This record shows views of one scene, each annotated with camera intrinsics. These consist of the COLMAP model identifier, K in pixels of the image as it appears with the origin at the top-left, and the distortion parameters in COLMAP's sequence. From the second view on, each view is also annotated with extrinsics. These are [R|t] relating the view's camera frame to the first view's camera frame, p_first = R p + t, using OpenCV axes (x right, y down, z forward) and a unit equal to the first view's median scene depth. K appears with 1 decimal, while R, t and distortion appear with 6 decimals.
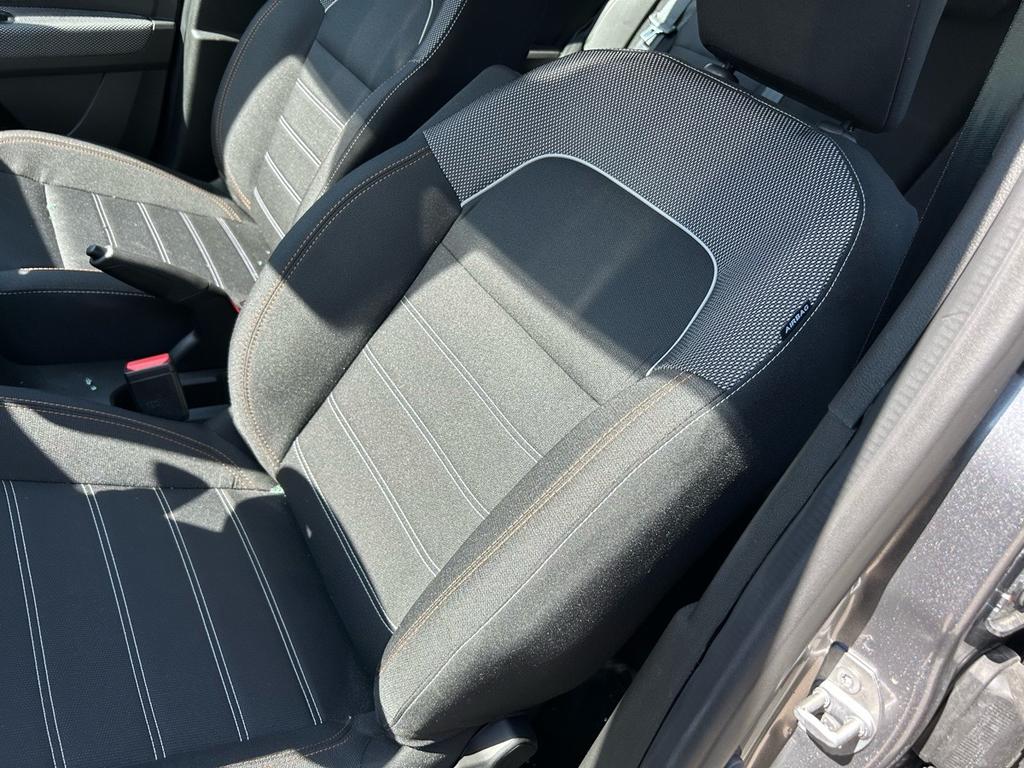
lens RADIAL K [[777.5, 0, 508.9], [0, 777.5, 370.9], [0, 0, 1]] dist [0.023566, -0.040517]
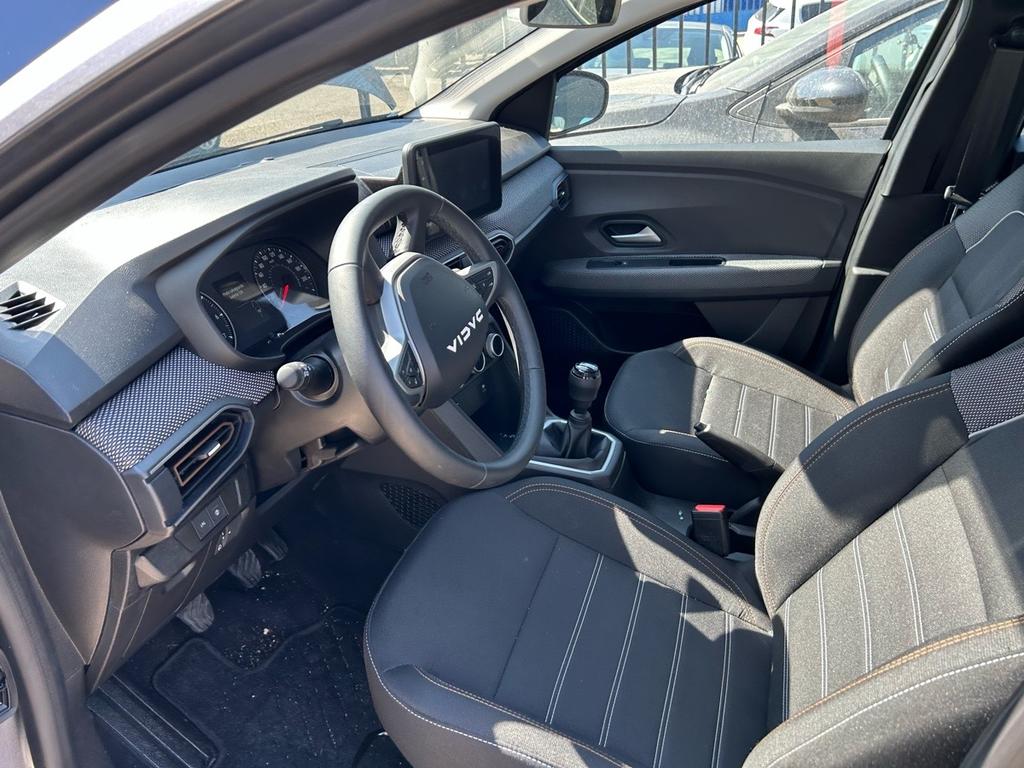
lens RADIAL K [[790.2, 0, 512.0], [0, 790.2, 384.0], [0, 0, 1]] dist [0.032209, -0.057371]
pose [[0.617455, 0.112184, -0.778566, 0.392096], [-0.275395, 0.957966, -0.080372, -0.011914], [0.736823, 0.264039, 0.622395, -0.204811]]
